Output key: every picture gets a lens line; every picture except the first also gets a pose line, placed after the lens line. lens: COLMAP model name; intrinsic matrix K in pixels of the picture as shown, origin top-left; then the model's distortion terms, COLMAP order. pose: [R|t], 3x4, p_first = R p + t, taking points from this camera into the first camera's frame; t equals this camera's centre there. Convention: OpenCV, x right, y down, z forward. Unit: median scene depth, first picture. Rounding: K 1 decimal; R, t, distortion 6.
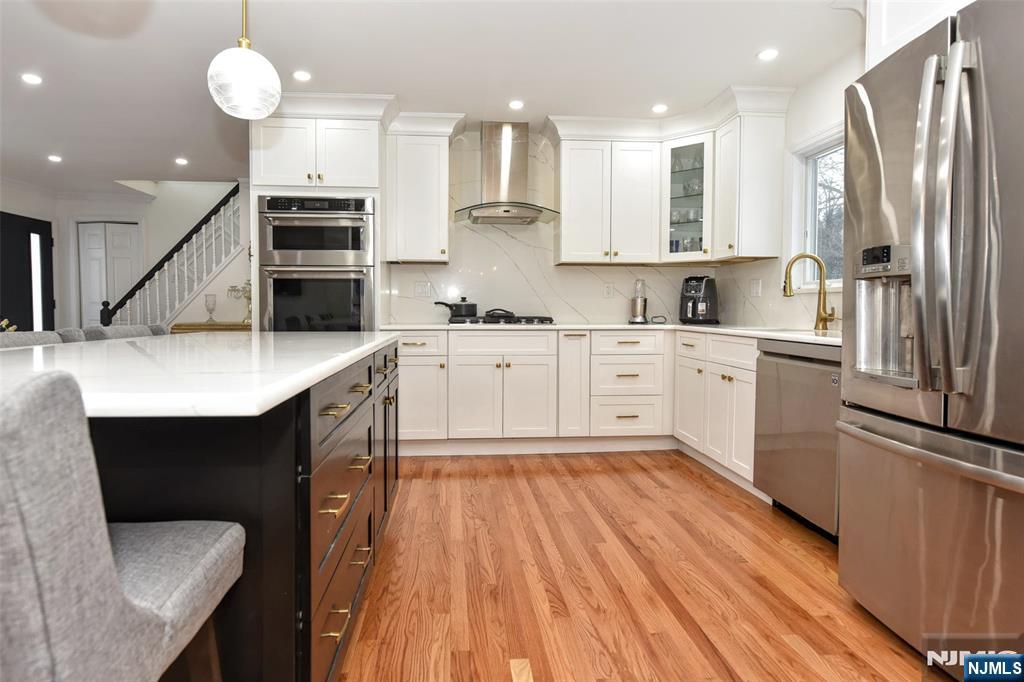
lens RADIAL K [[565.1, 0, 512.0], [0, 565.1, 341.0], [0, 0, 1]] dist [-0.019781, -0.000315]
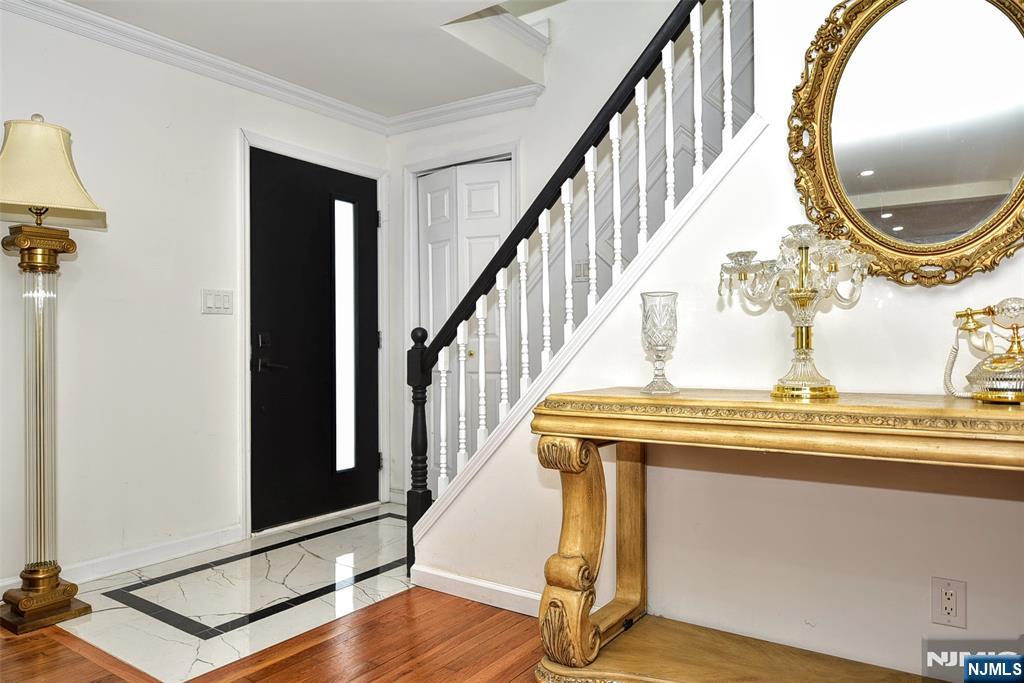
lens RADIAL K [[664.0, 0, 512.0], [0, 664.0, 341.5], [0, 0, 1]] dist [-0.003694, -0.000992]
pose [[0.761221, -0.016210, -0.648290, -0.360566], [-0.021840, 0.998480, -0.050612, -0.038210], [0.648125, 0.052685, 0.759710, 0.669738]]
